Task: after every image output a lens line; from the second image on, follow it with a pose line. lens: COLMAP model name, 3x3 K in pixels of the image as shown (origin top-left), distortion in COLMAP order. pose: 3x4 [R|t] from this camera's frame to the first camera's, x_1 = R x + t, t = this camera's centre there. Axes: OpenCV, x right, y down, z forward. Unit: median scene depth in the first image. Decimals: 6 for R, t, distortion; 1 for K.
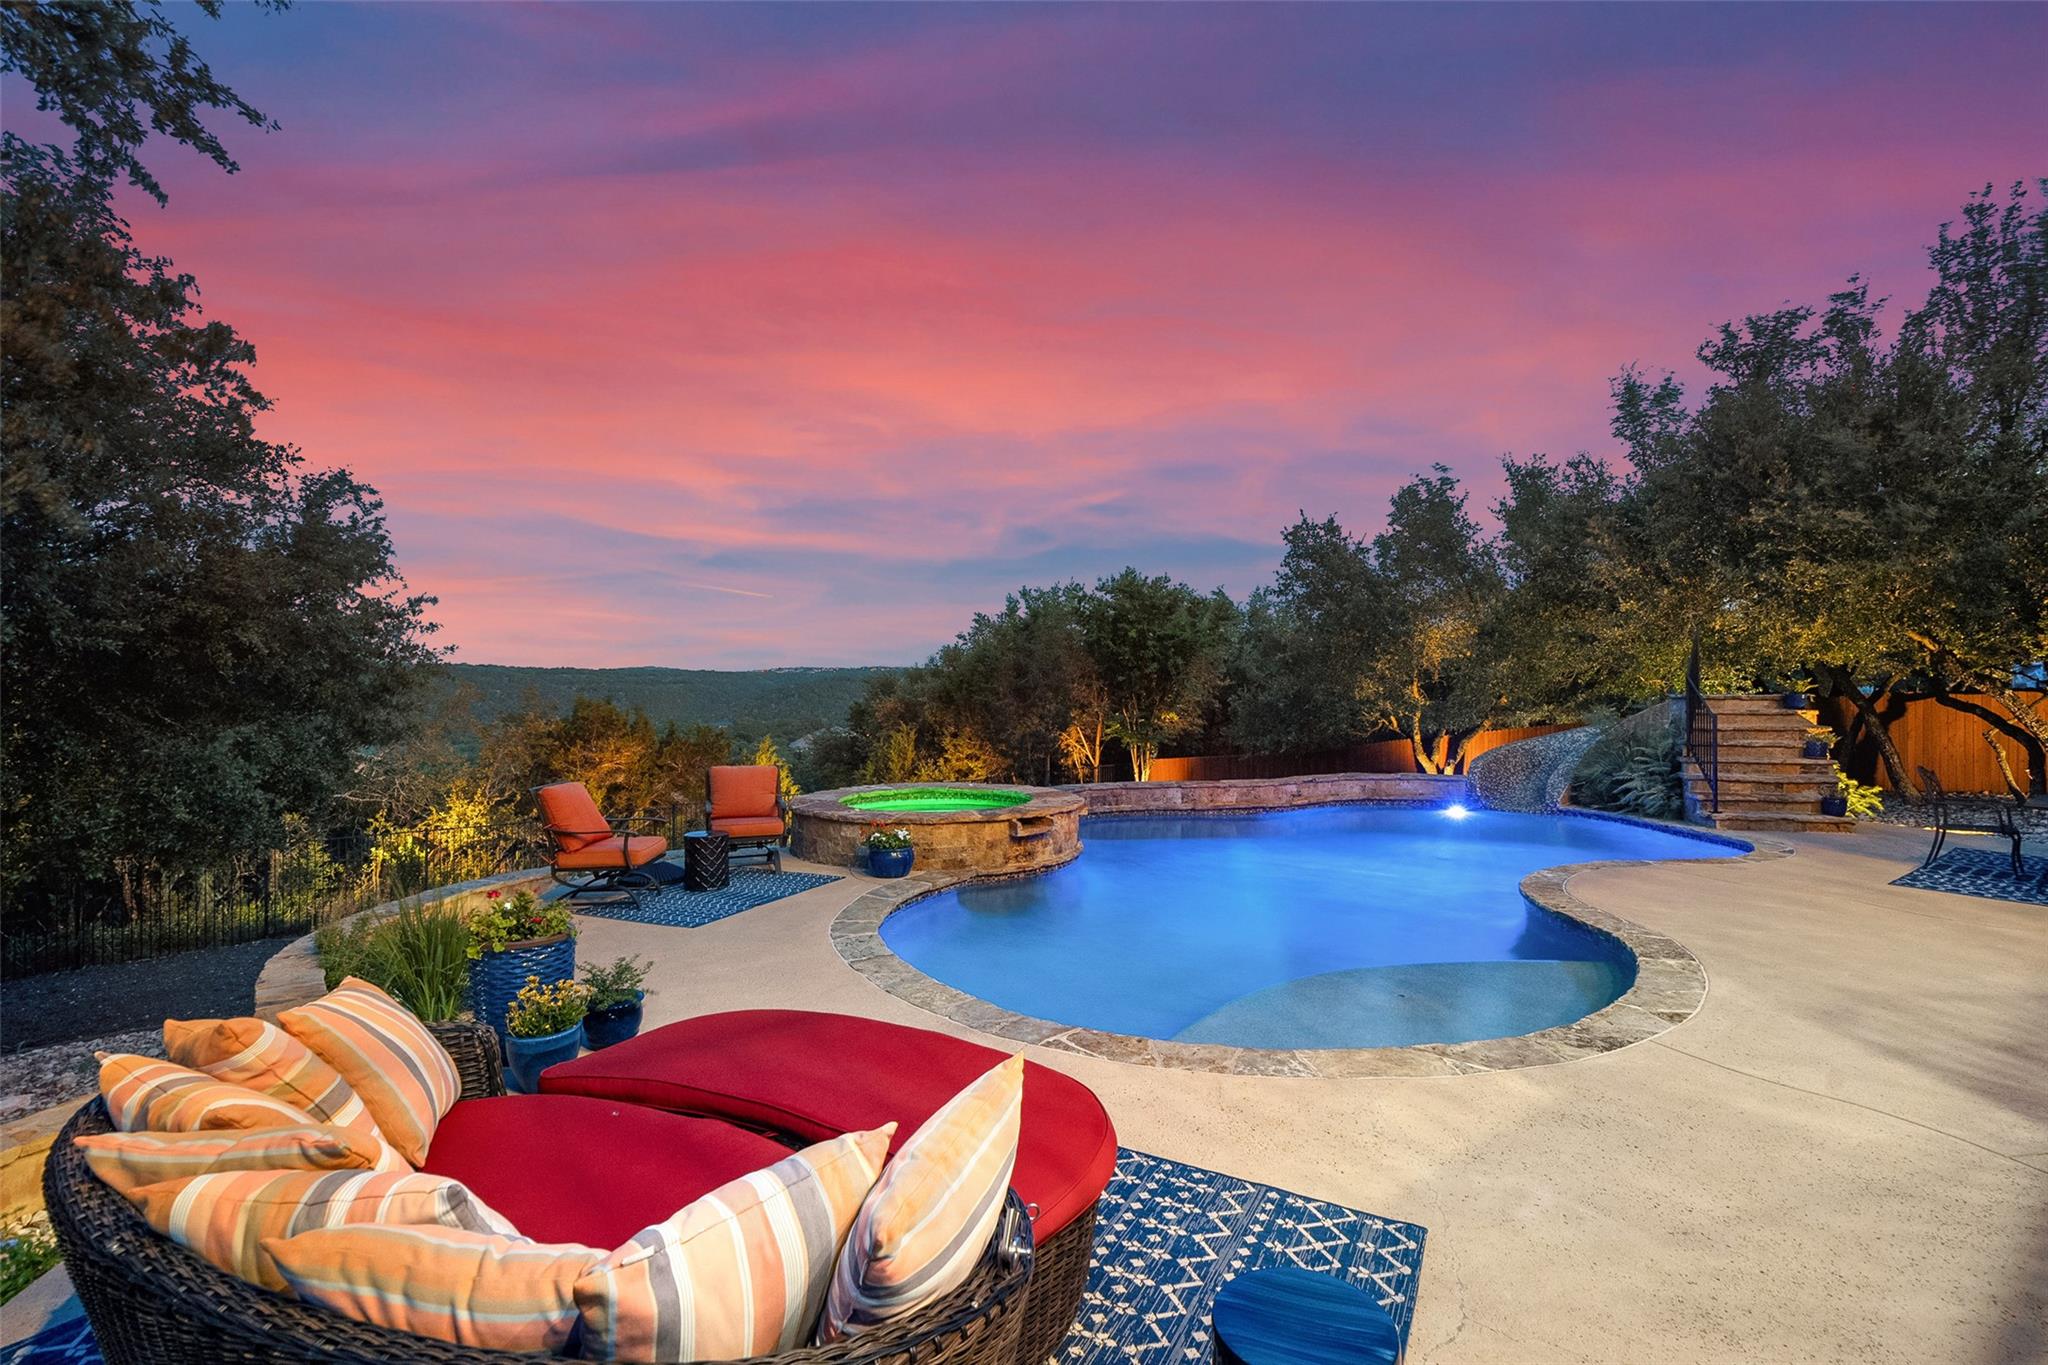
lens RADIAL K [[952.4, 0, 1024.0], [0, 952.4, 682.5], [0, 0, 1]] dist [-0.013017, -0.000052]
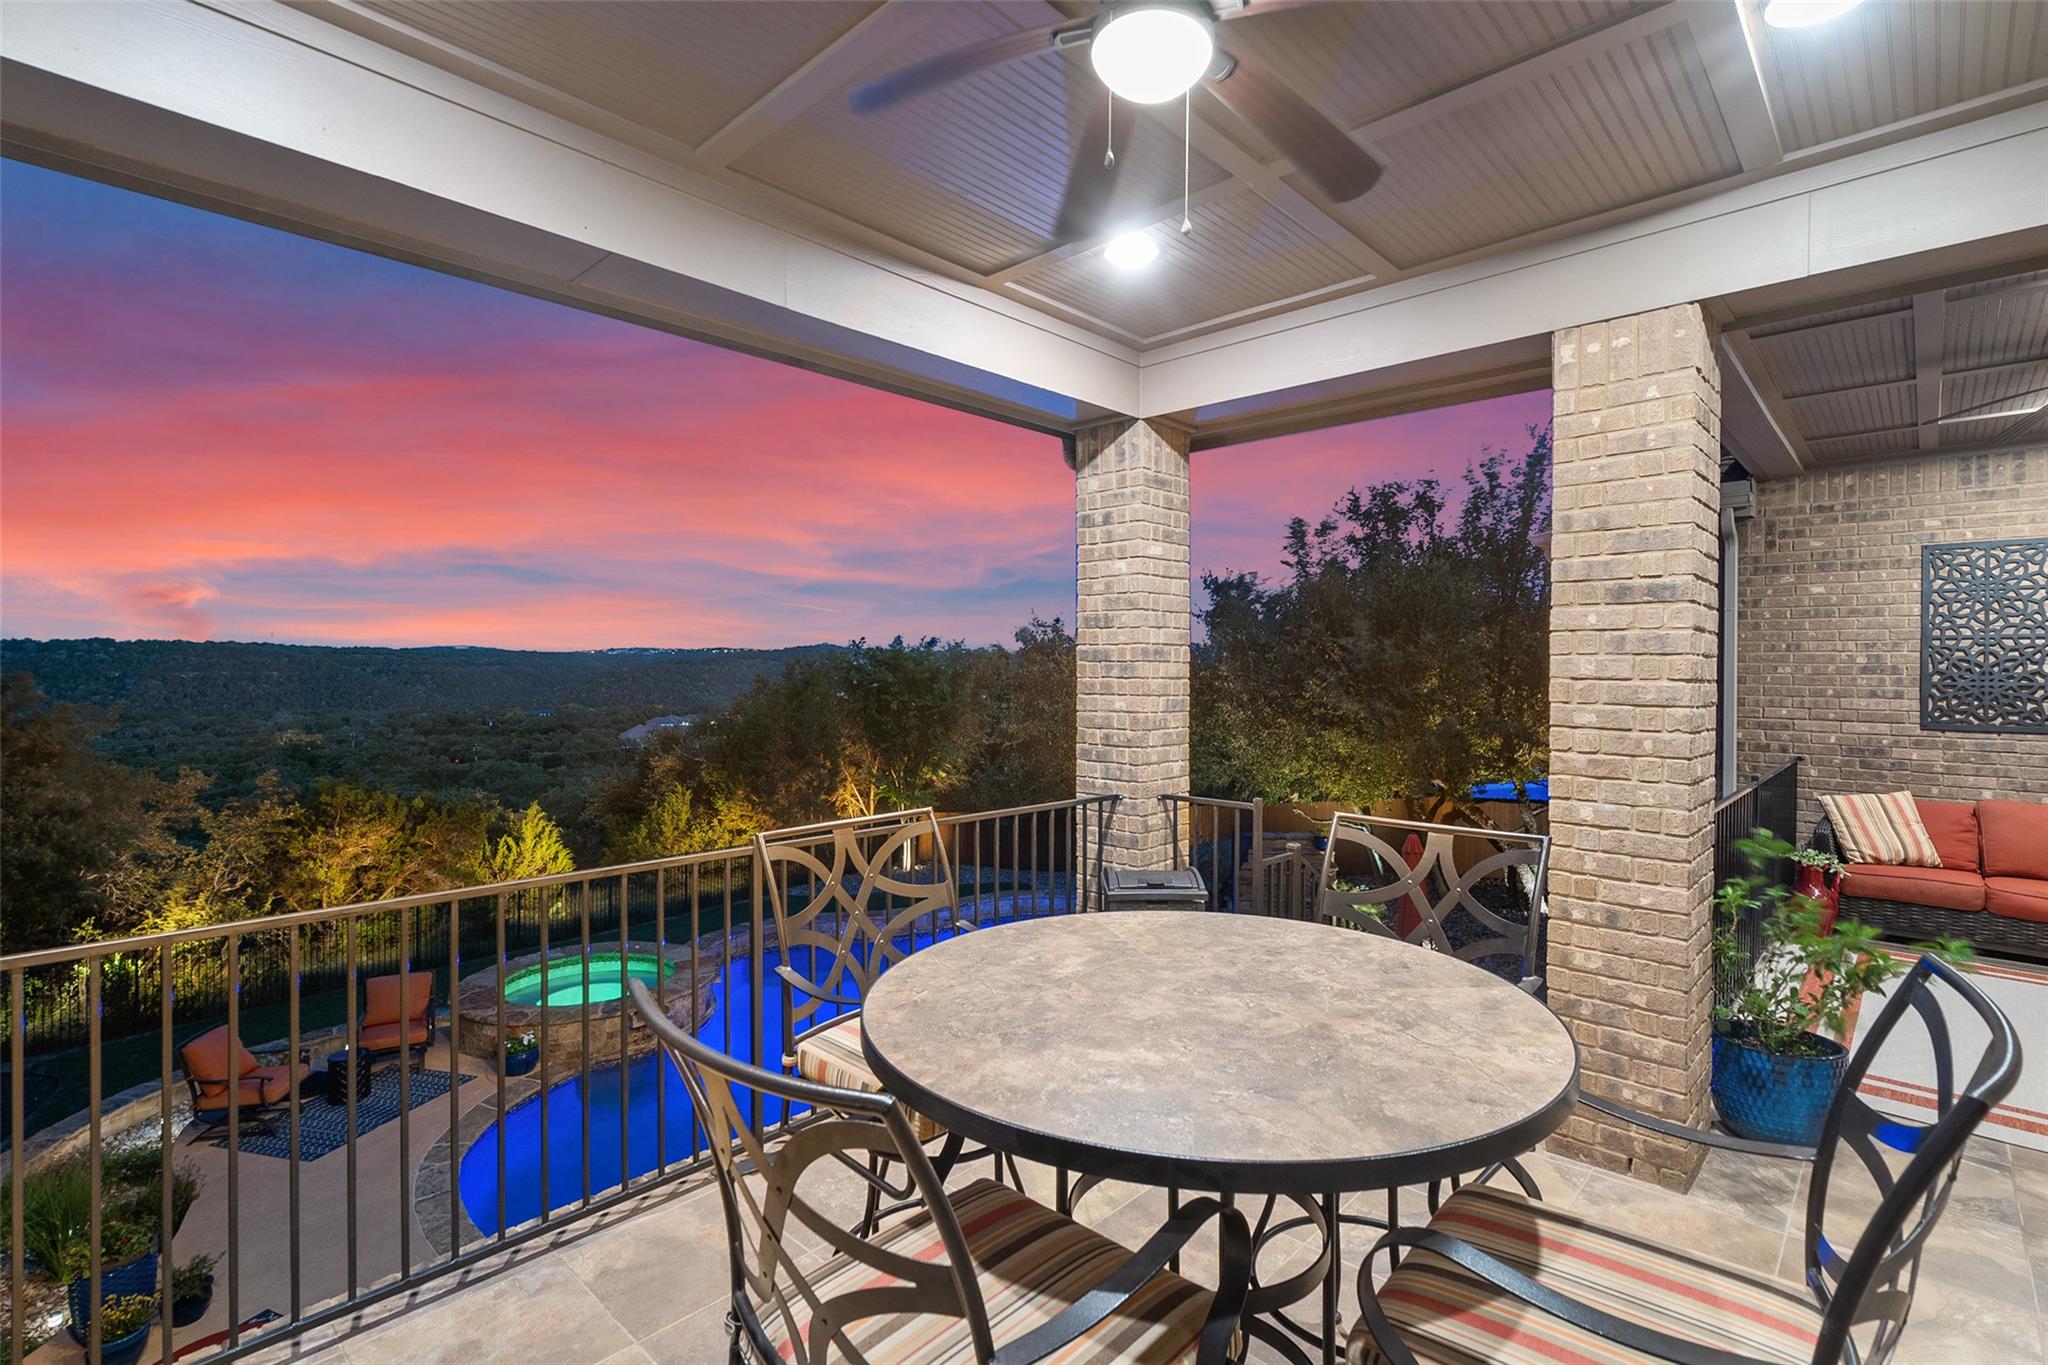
lens RADIAL K [[953.7, 0, 1024.0], [0, 953.7, 682.5], [0, 0, 1]] dist [-0.002365, -0.000968]
pose [[0.986855, 0.004418, 0.161548, 0.093650], [-0.005811, 0.999950, 0.008154, -0.096710], [-0.161504, -0.008986, 0.986831, -0.101215]]
